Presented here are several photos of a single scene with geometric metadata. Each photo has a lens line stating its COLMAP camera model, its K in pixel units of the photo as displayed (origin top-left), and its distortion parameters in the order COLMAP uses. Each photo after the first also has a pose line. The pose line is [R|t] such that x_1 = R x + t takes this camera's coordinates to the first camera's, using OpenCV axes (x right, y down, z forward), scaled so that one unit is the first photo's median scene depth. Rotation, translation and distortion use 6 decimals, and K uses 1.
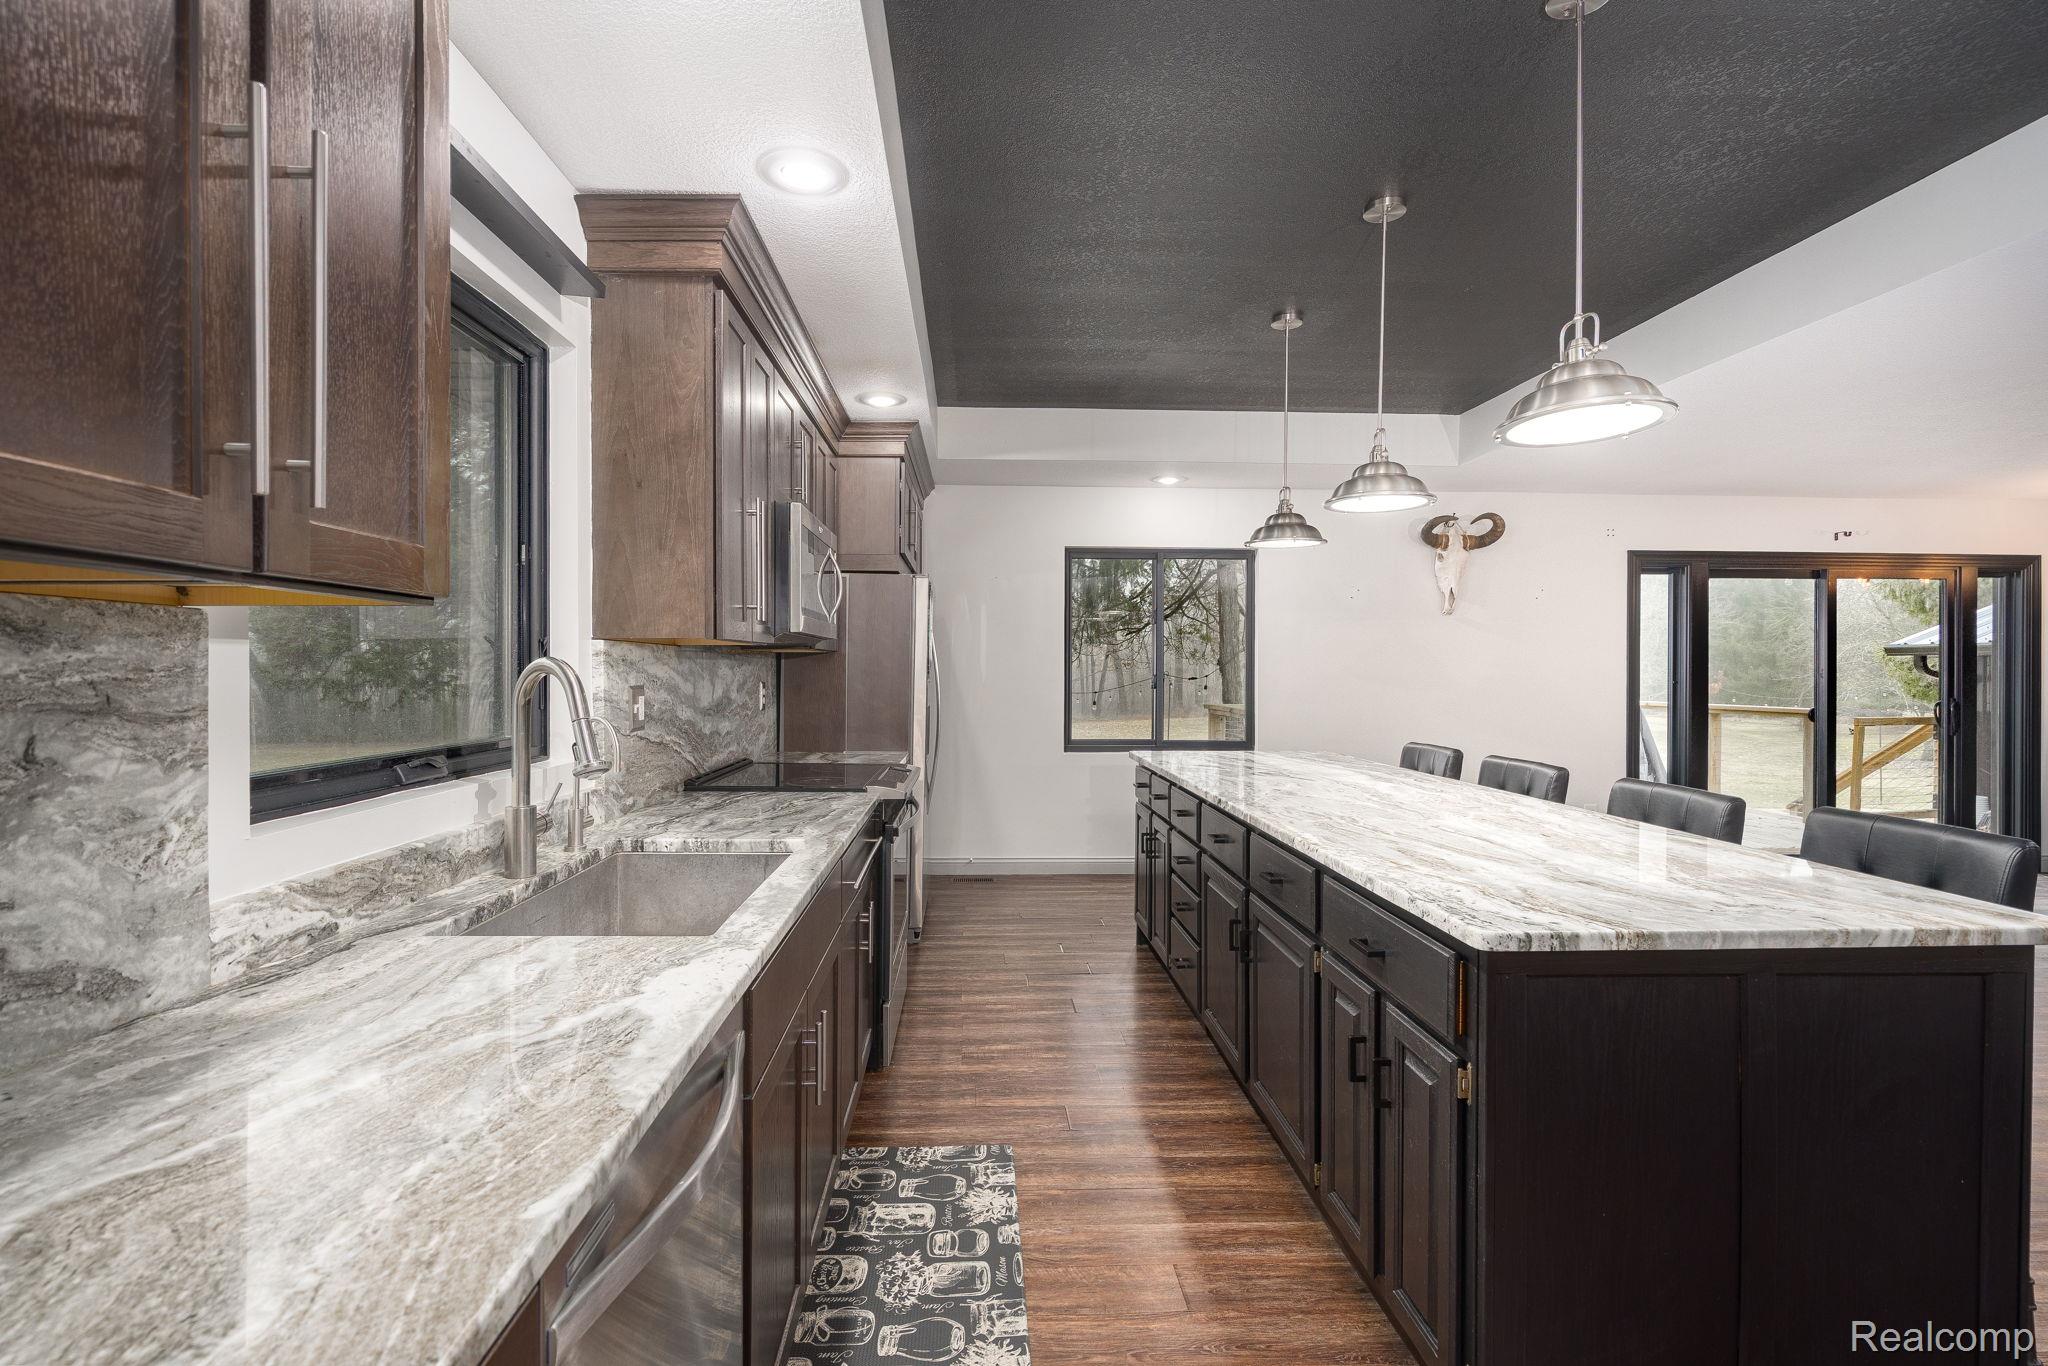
lens RADIAL K [[934.9, 0, 1009.4], [0, 934.9, 672.6], [0, 0, 1]] dist [-0.002503, 0.000508]
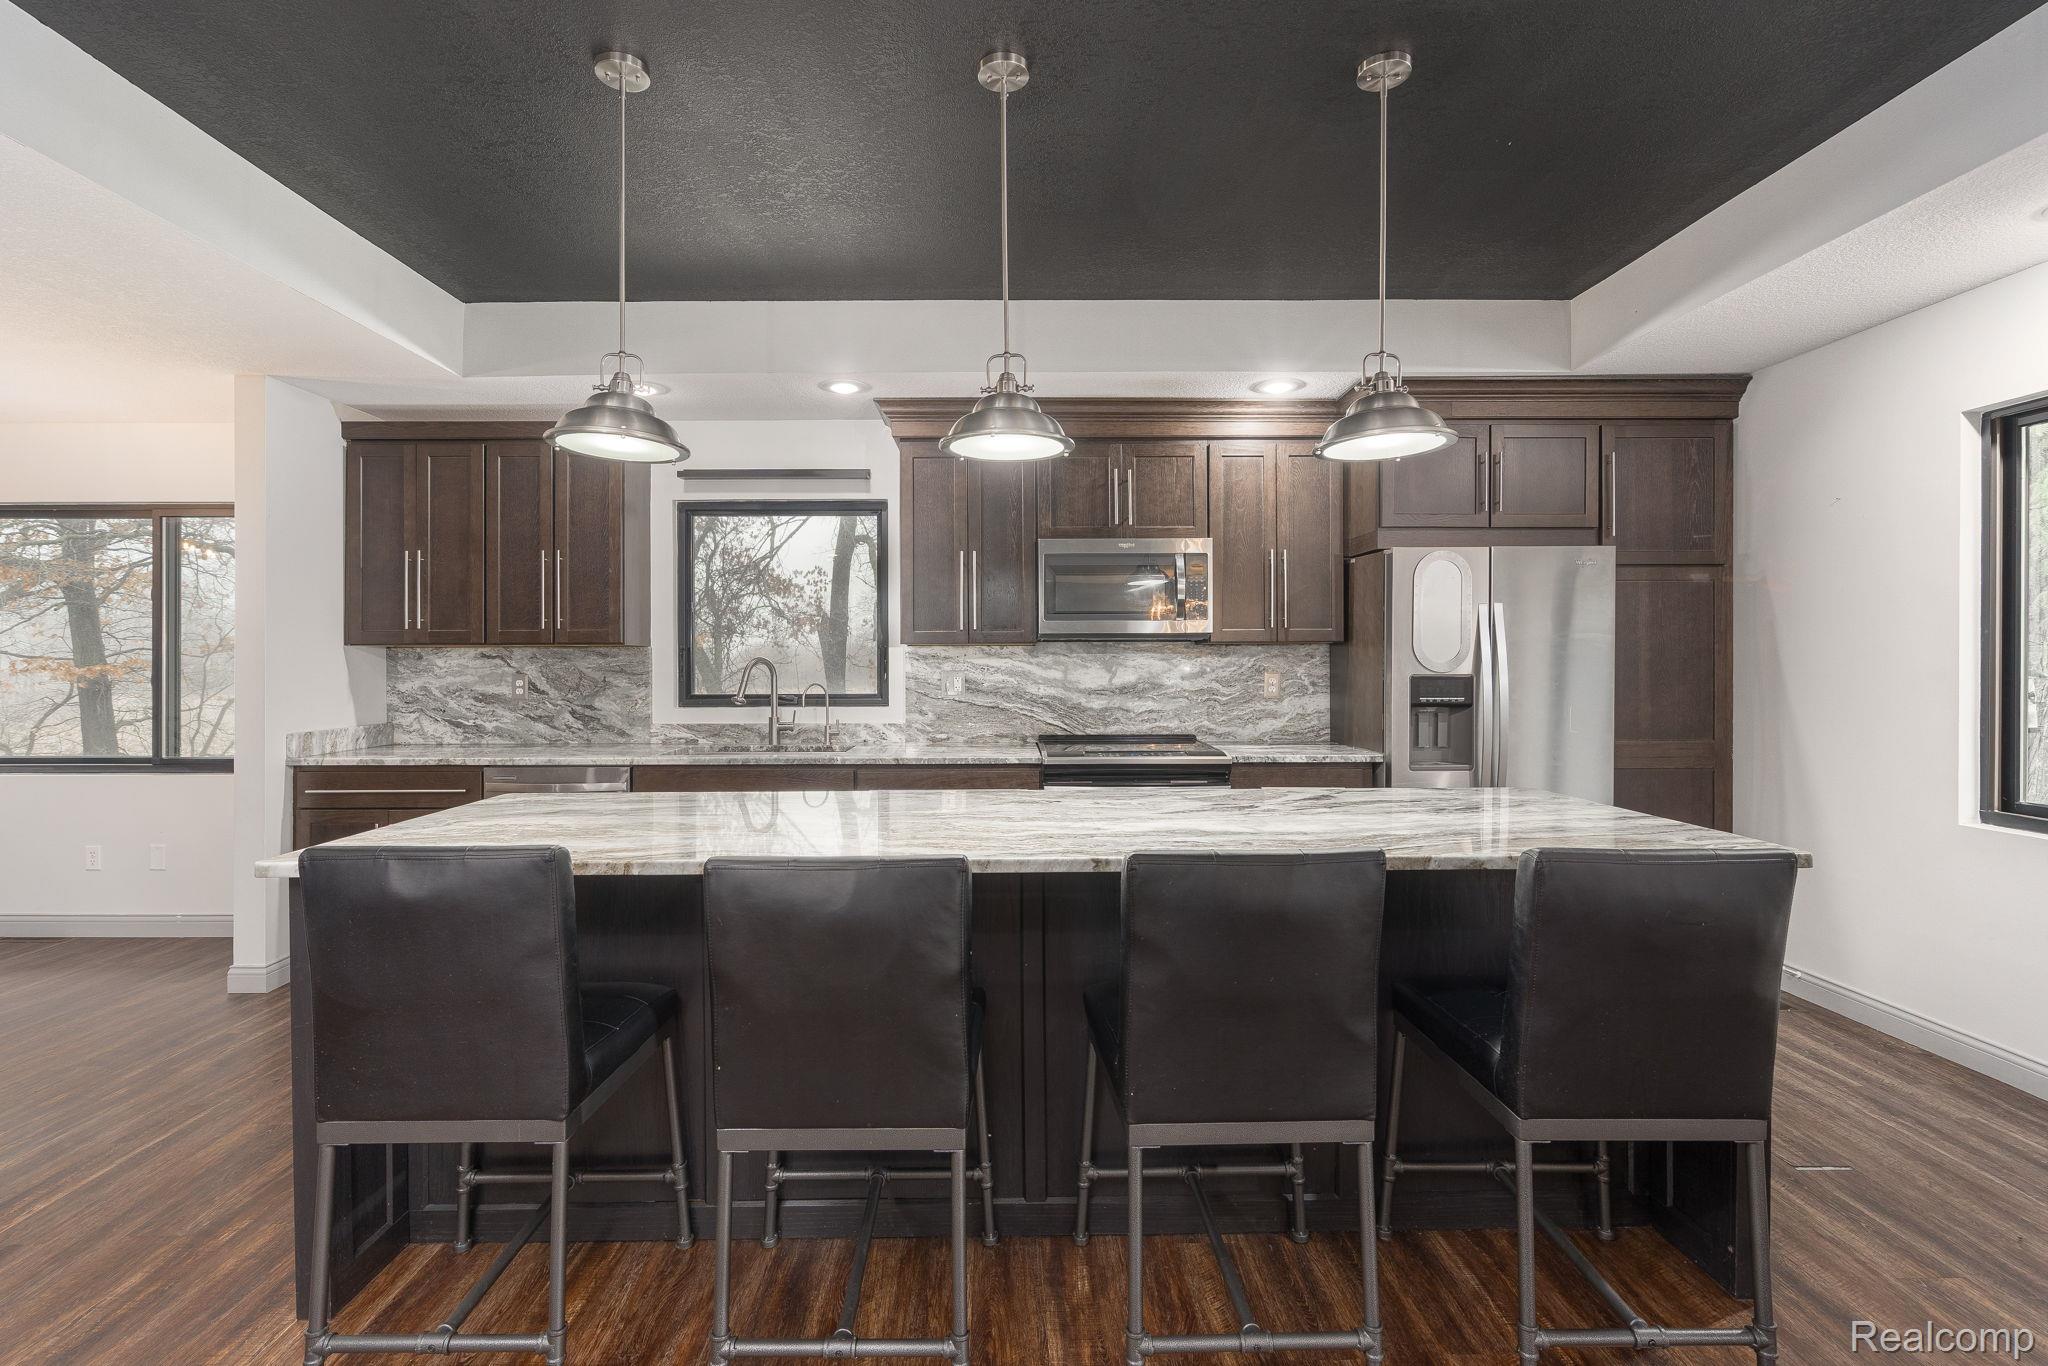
lens RADIAL K [[934.9, 0, 1019.2], [0, 934.9, 675.3], [0, 0, 1]] dist [-0.002503, 0.000508]
pose [[-0.019910, 0.012000, -0.999730, 2.305073], [-0.001499, 0.999926, 0.012033, 0.002869], [0.999801, 0.001738, -0.019890, 2.006696]]
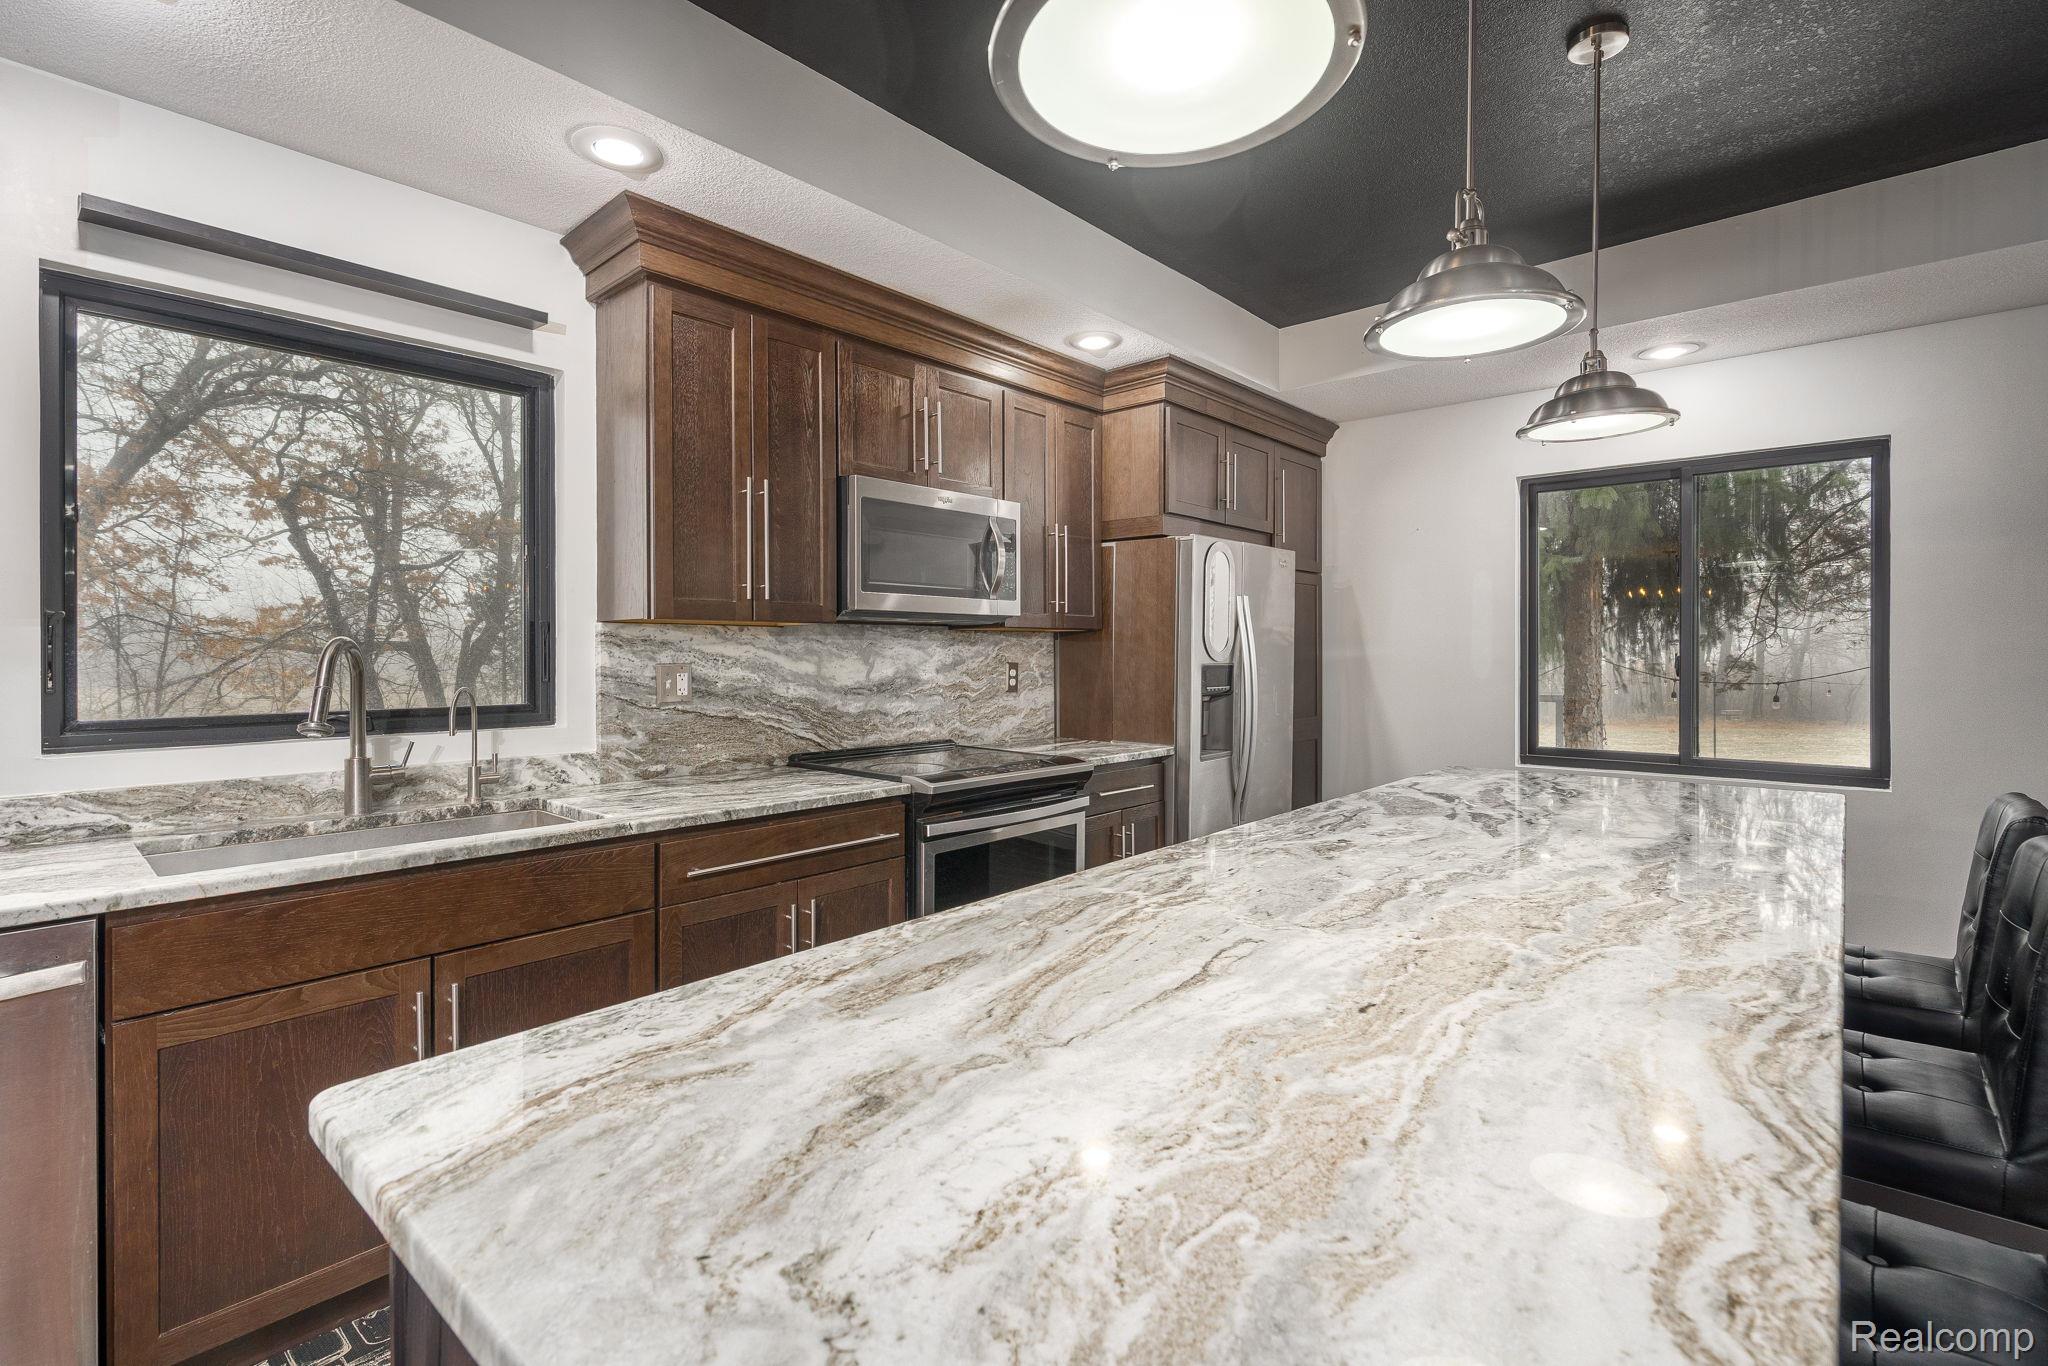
lens RADIAL K [[934.9, 0, 1021.0], [0, 934.9, 667.7], [0, 0, 1]] dist [-0.002503, 0.000508]
pose [[0.714931, 0.005830, -0.699171, 1.135084], [0.000844, 0.999957, 0.009201, 0.016440], [0.699195, -0.007168, 0.714895, 0.861186]]
